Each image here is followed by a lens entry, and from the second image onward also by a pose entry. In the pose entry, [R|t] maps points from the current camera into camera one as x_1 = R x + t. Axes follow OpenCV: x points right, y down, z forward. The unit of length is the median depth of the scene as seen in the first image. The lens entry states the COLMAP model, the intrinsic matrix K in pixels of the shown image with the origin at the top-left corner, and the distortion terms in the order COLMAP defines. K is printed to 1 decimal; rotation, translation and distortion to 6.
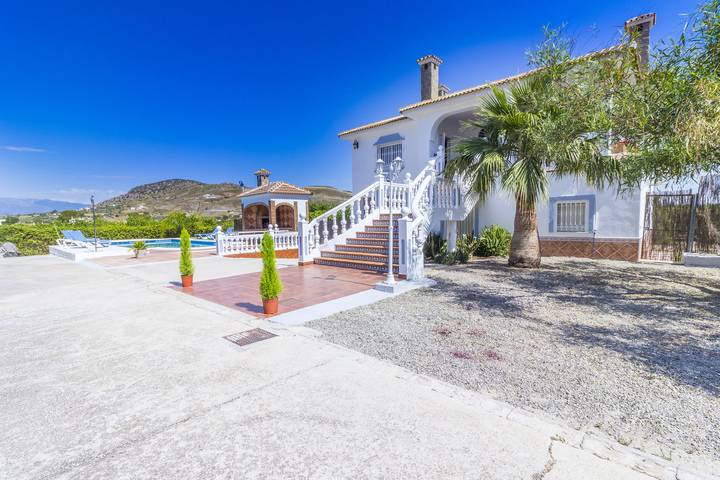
lens RADIAL K [[330.6, 0, 360.0], [0, 330.6, 240.0], [0, 0, 1]] dist [0.002069, 0.000078]
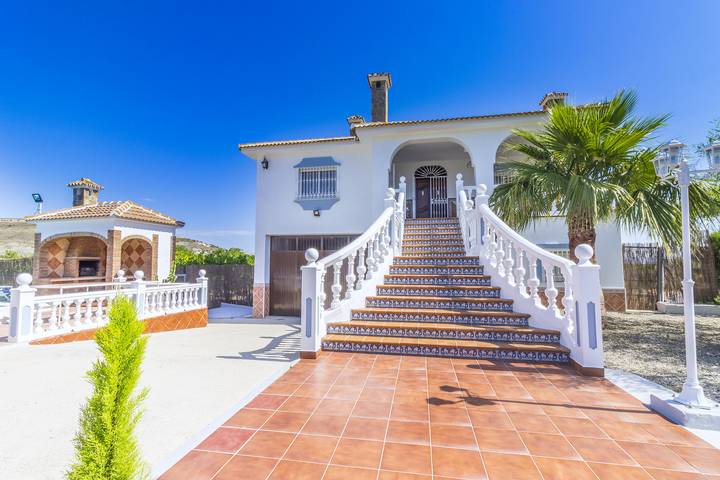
lens RADIAL K [[330.6, 0, 360.0], [0, 330.6, 240.0], [0, 0, 1]] dist [0.002069, 0.000078]
pose [[0.860866, 0.055389, 0.505809, -0.206949], [0.015716, 0.990689, -0.135233, -0.015542], [-0.508590, 0.124367, 0.851980, 0.298618]]
